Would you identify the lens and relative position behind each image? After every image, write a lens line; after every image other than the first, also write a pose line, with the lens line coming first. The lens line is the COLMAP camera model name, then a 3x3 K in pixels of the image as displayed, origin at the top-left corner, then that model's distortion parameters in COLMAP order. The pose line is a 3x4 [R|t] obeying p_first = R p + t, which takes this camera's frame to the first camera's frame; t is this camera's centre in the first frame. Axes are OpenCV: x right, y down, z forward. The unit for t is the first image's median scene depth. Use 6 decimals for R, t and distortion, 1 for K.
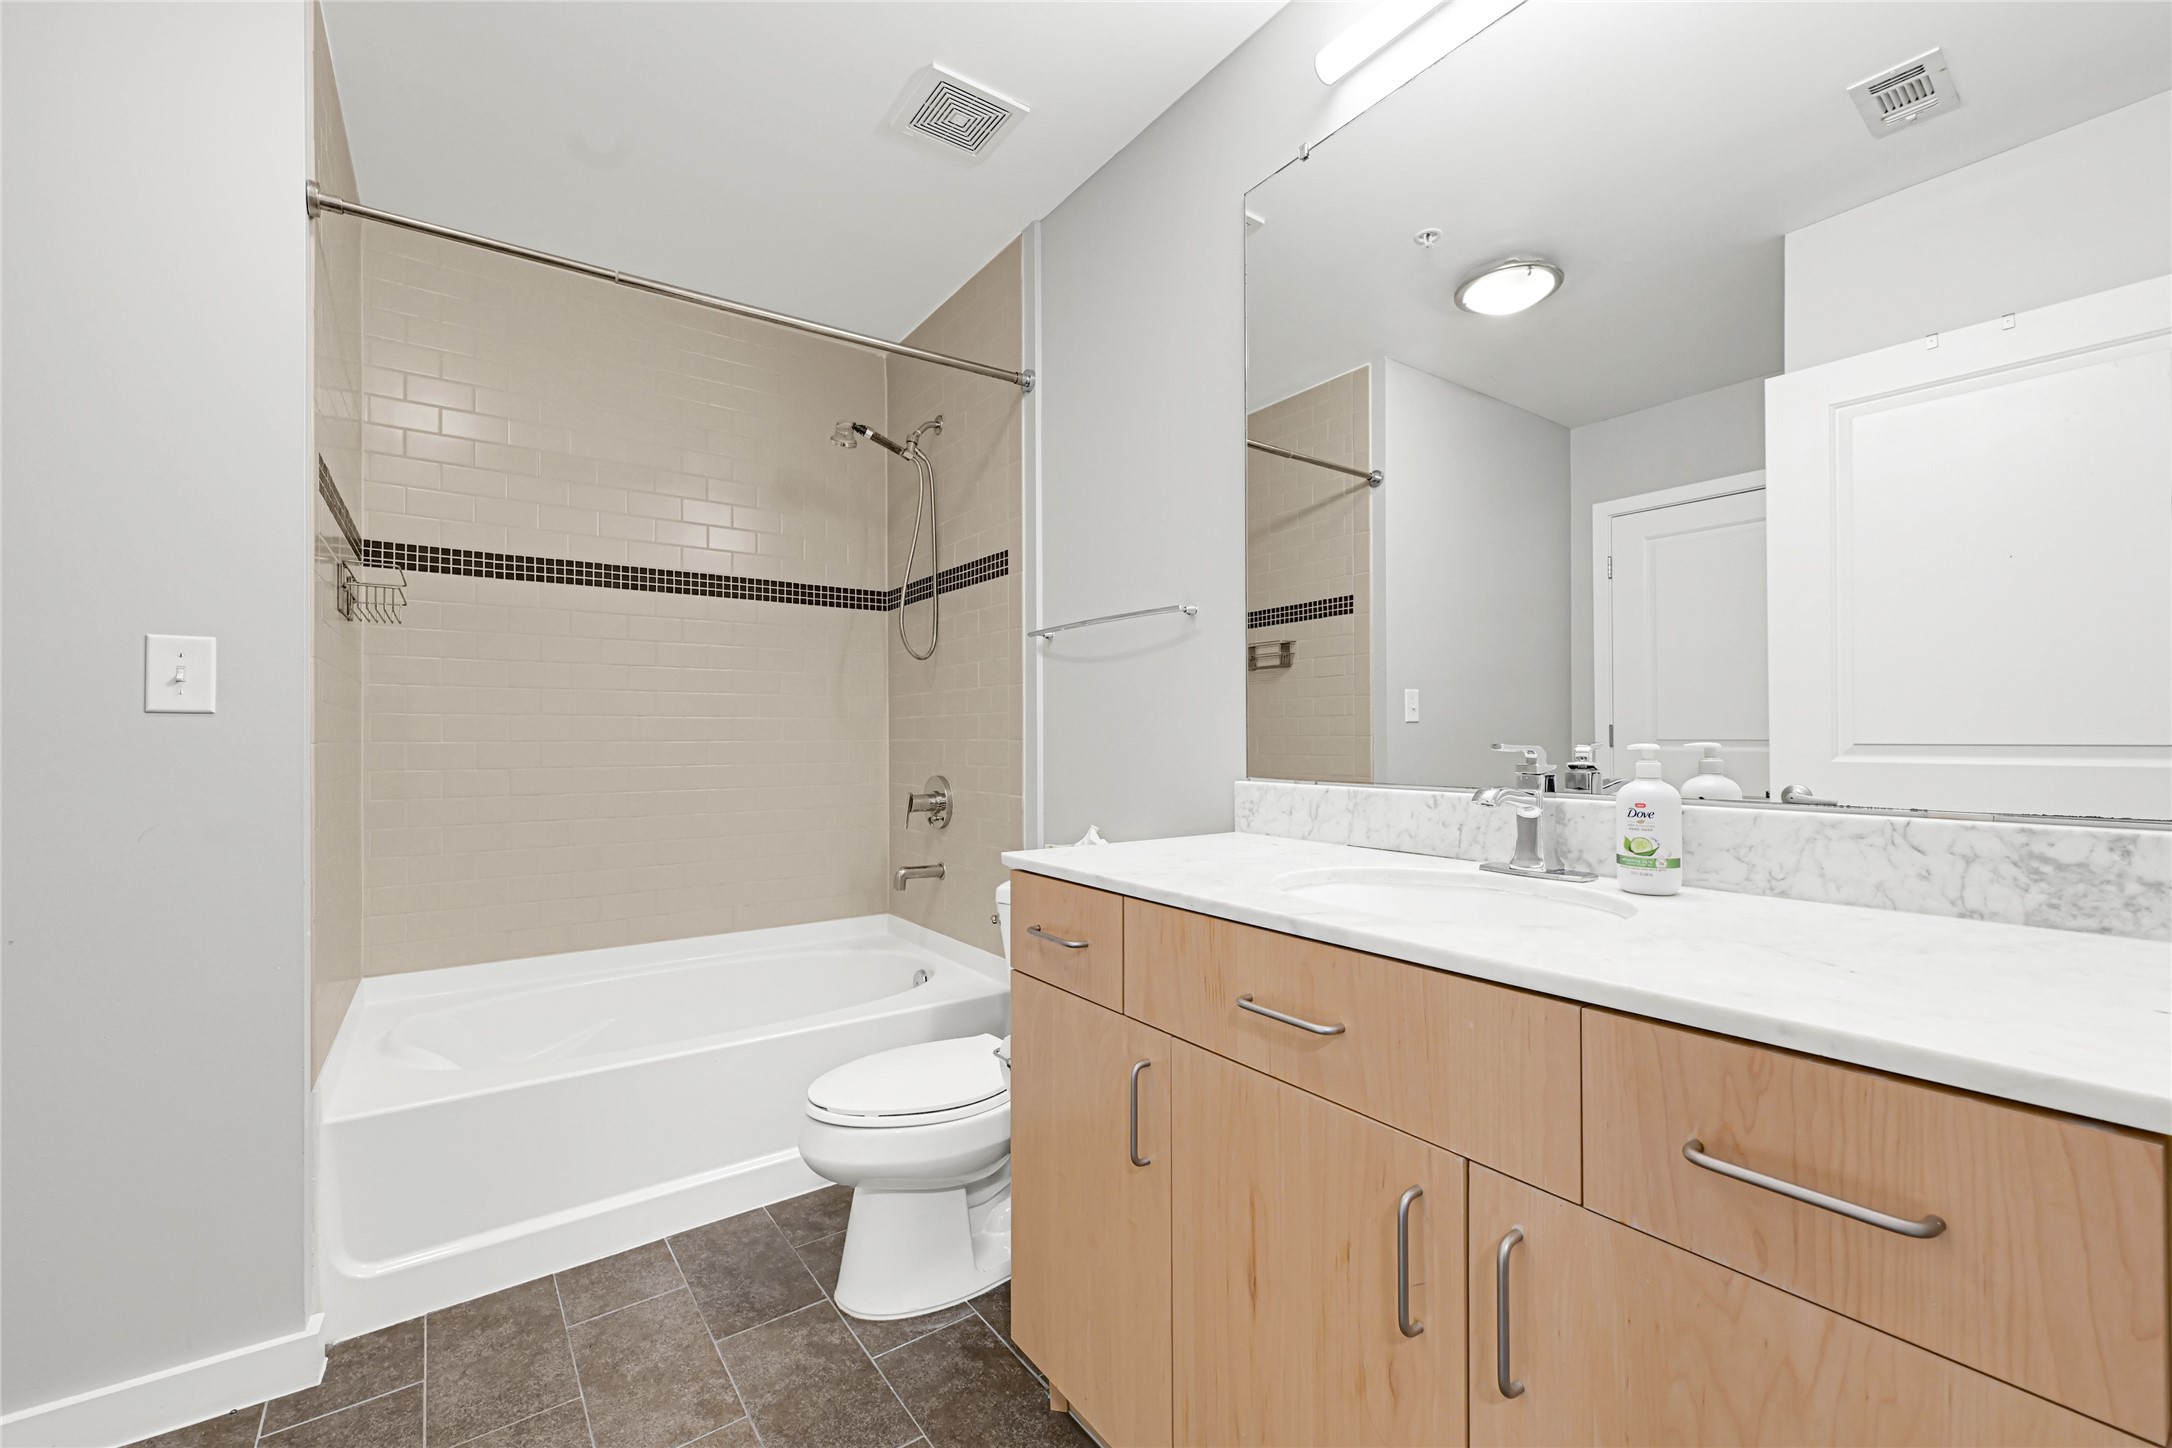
lens RADIAL K [[894.2, 0, 1089.4], [0, 894.2, 739.3], [0, 0, 1]] dist [0.000155, 0.000007]
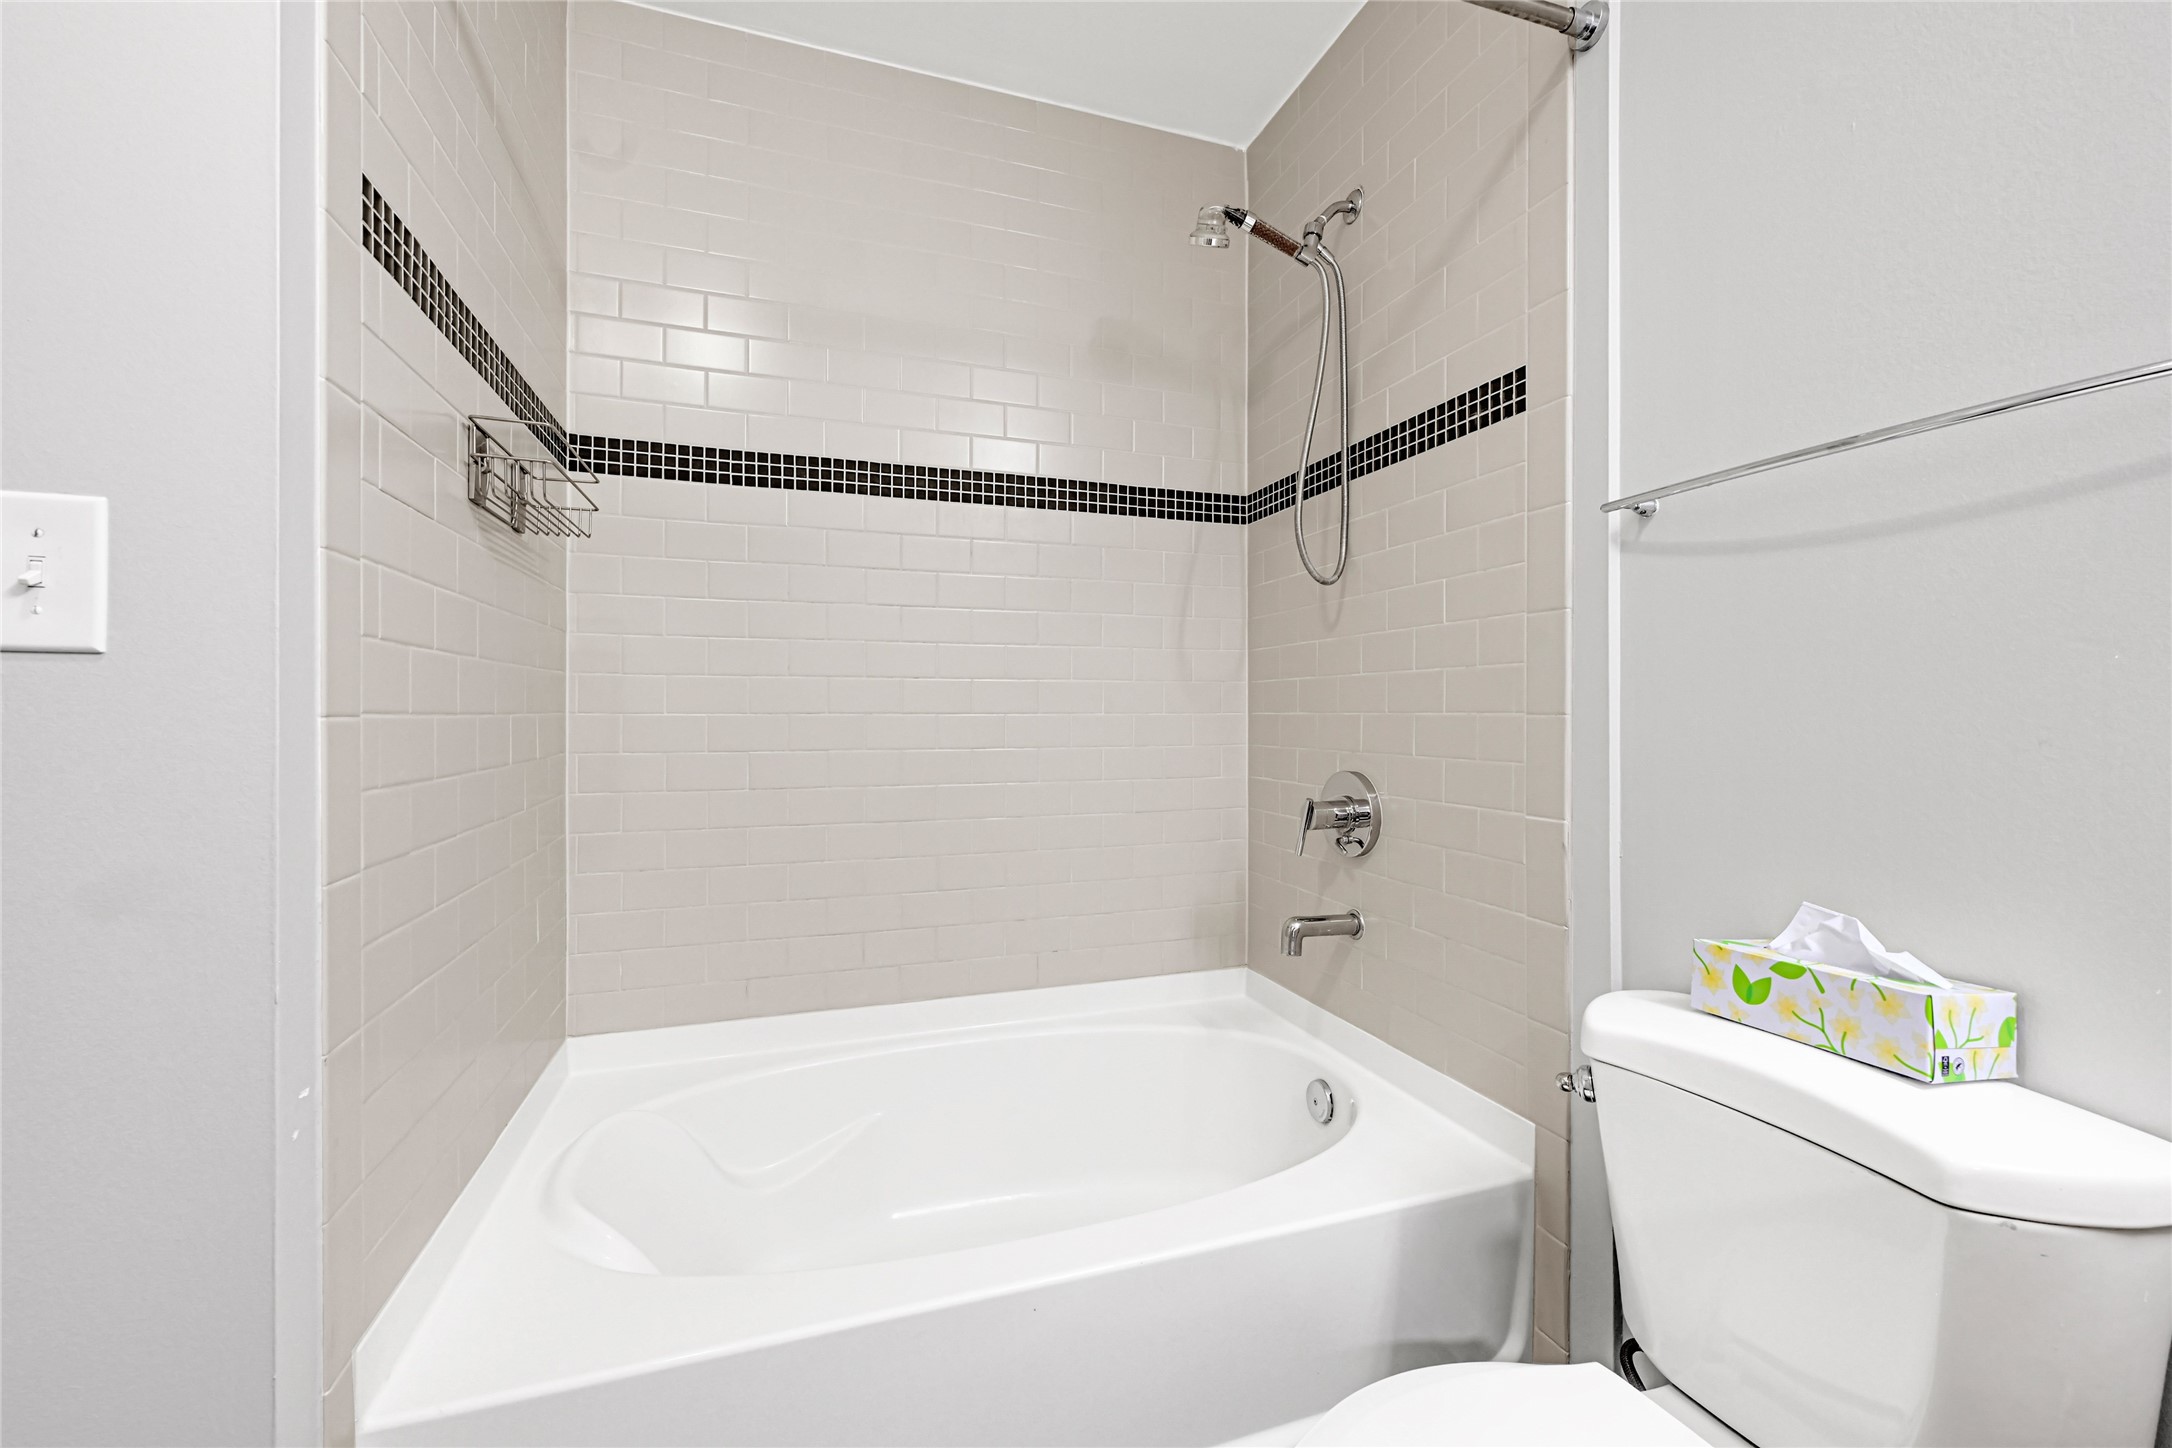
lens RADIAL K [[890.1, 0, 1088.0], [0, 890.1, 715.5], [0, 0, 1]] dist [-0.000176, -0.000116]
pose [[0.959841, 0.004569, -0.280509, -0.172716], [-0.003532, 0.999985, 0.004204, 0.000162], [0.280524, -0.003044, 0.959842, 0.358540]]
